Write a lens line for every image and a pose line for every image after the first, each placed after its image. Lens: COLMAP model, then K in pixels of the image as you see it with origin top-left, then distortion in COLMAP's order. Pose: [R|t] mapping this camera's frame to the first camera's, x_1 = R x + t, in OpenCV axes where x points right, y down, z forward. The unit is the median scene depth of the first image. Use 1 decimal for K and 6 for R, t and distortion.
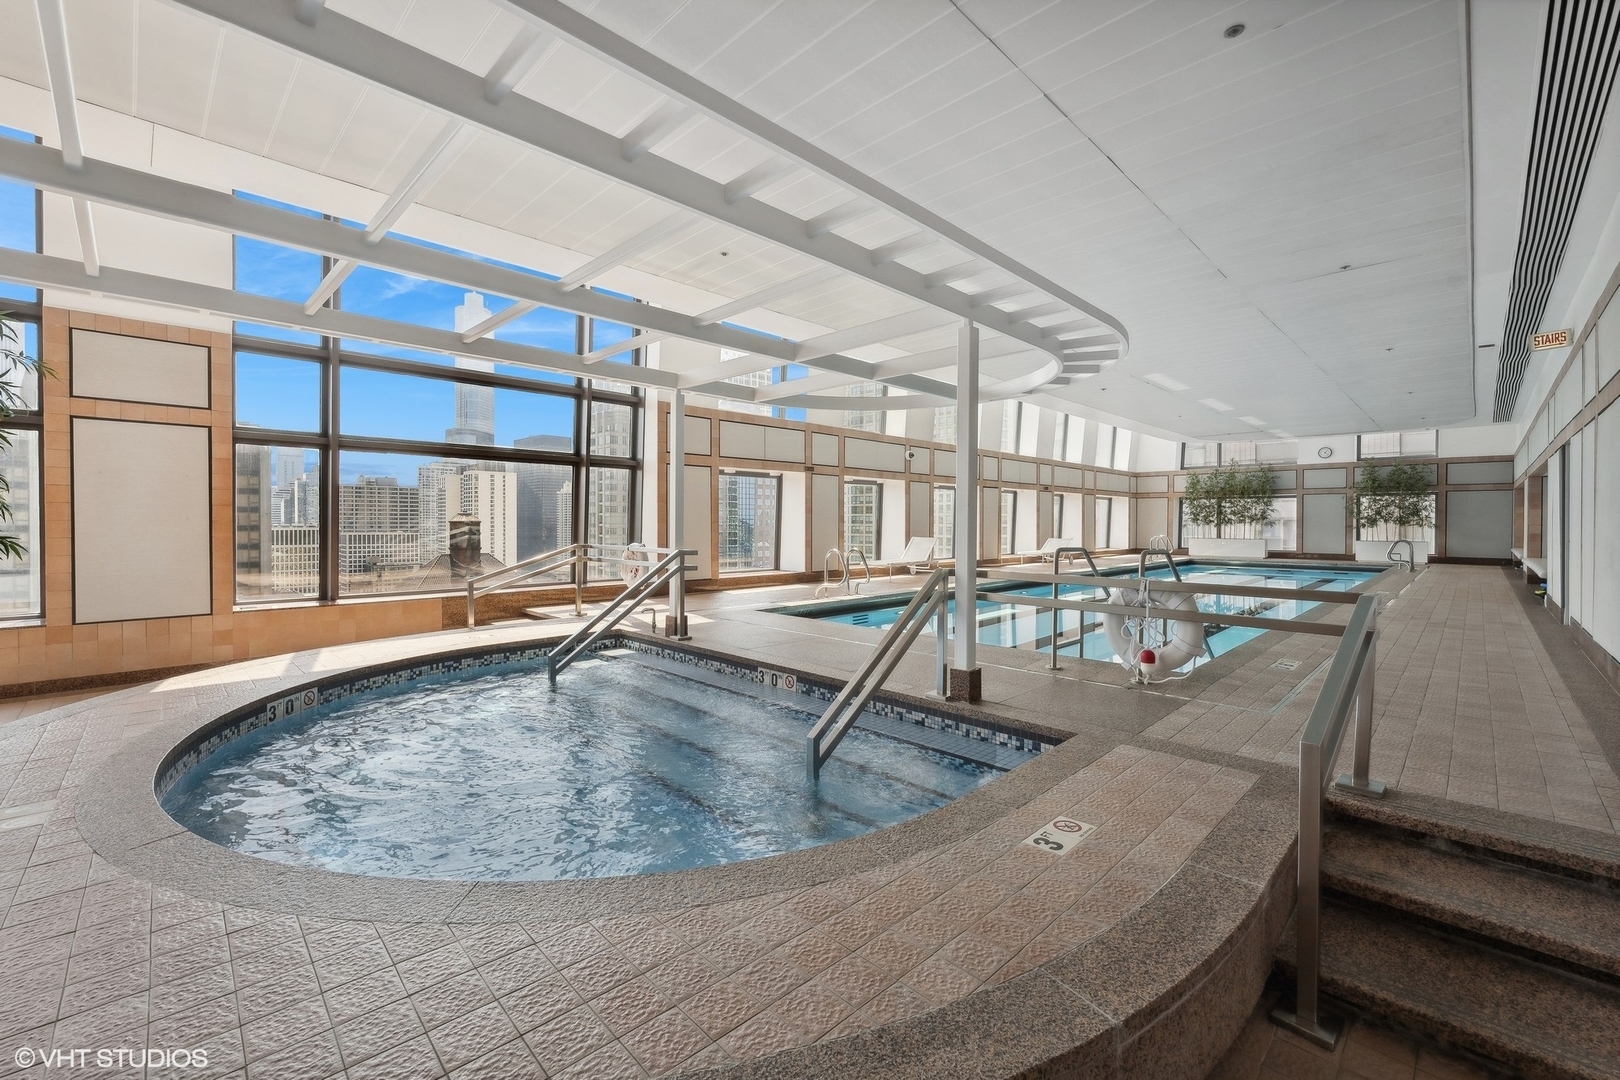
lens RADIAL K [[670.0, 0, 808.6], [0, 670.0, 531.1], [0, 0, 1]] dist [-0.001232, 0.000015]
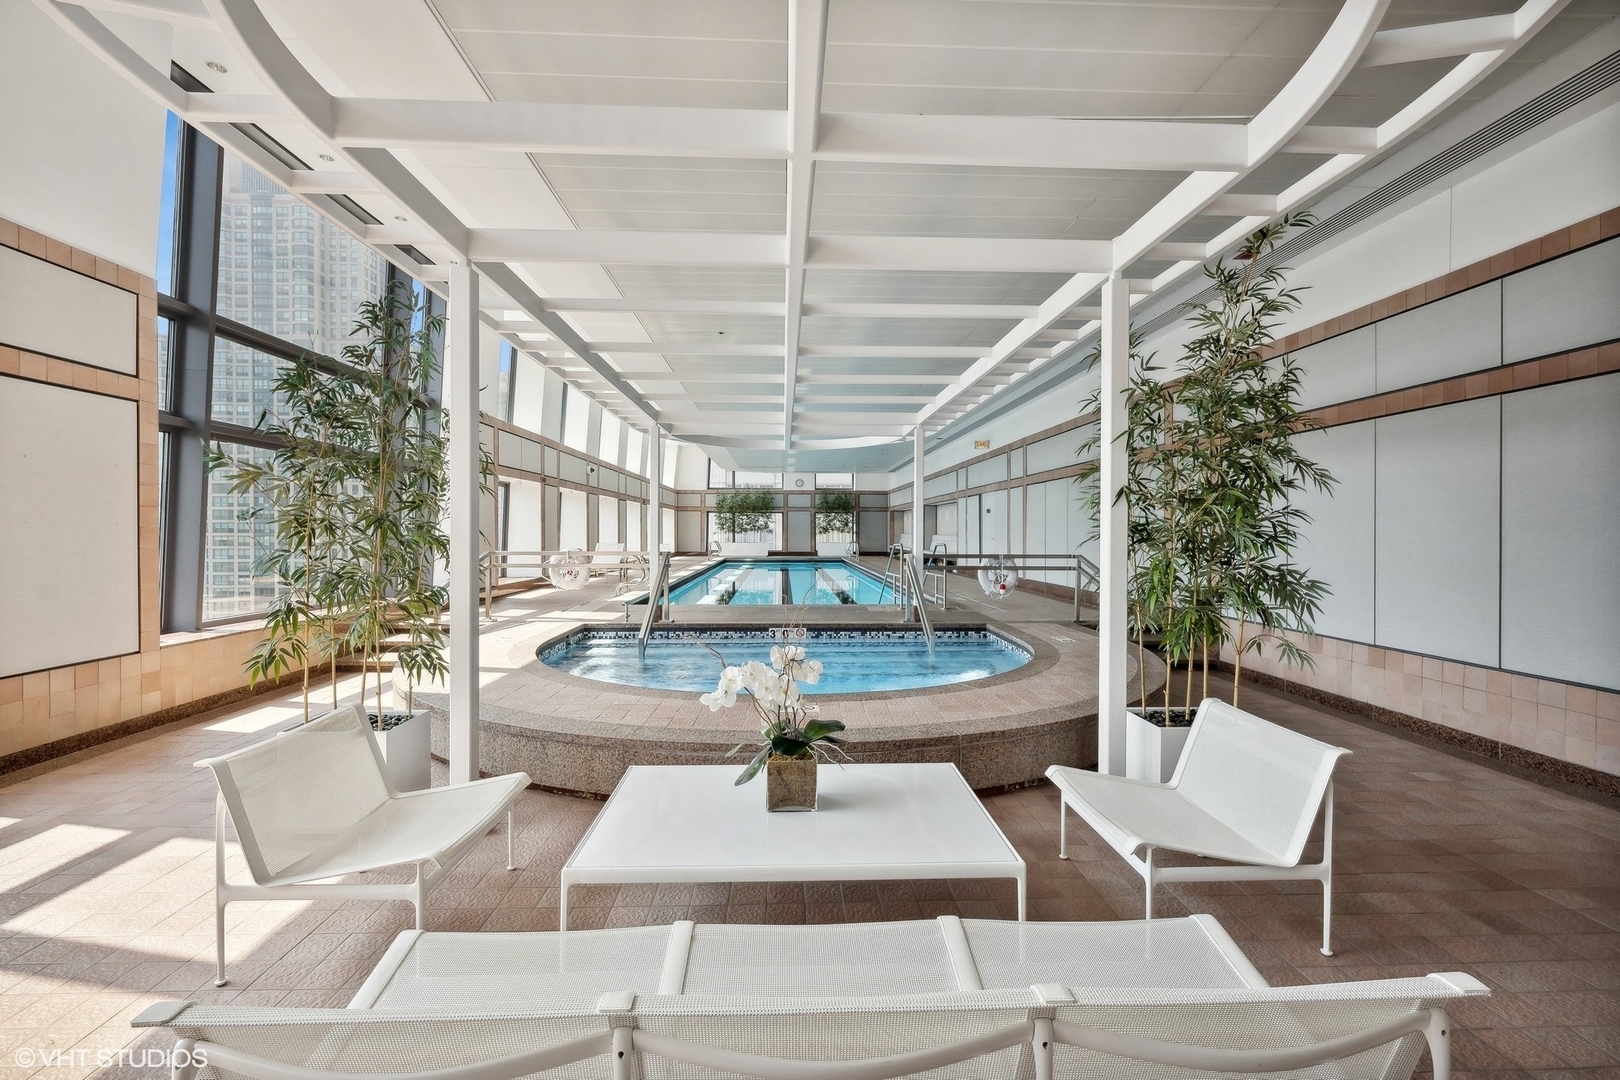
lens RADIAL K [[670.0, 0, 811.8], [0, 670.0, 535.8], [0, 0, 1]] dist [-0.001232, 0.000015]
pose [[0.677637, -0.005293, 0.735378, -0.291124], [0.009176, 0.999957, -0.001258, 0.000768], [-0.735340, 0.007600, 0.677656, -0.018194]]
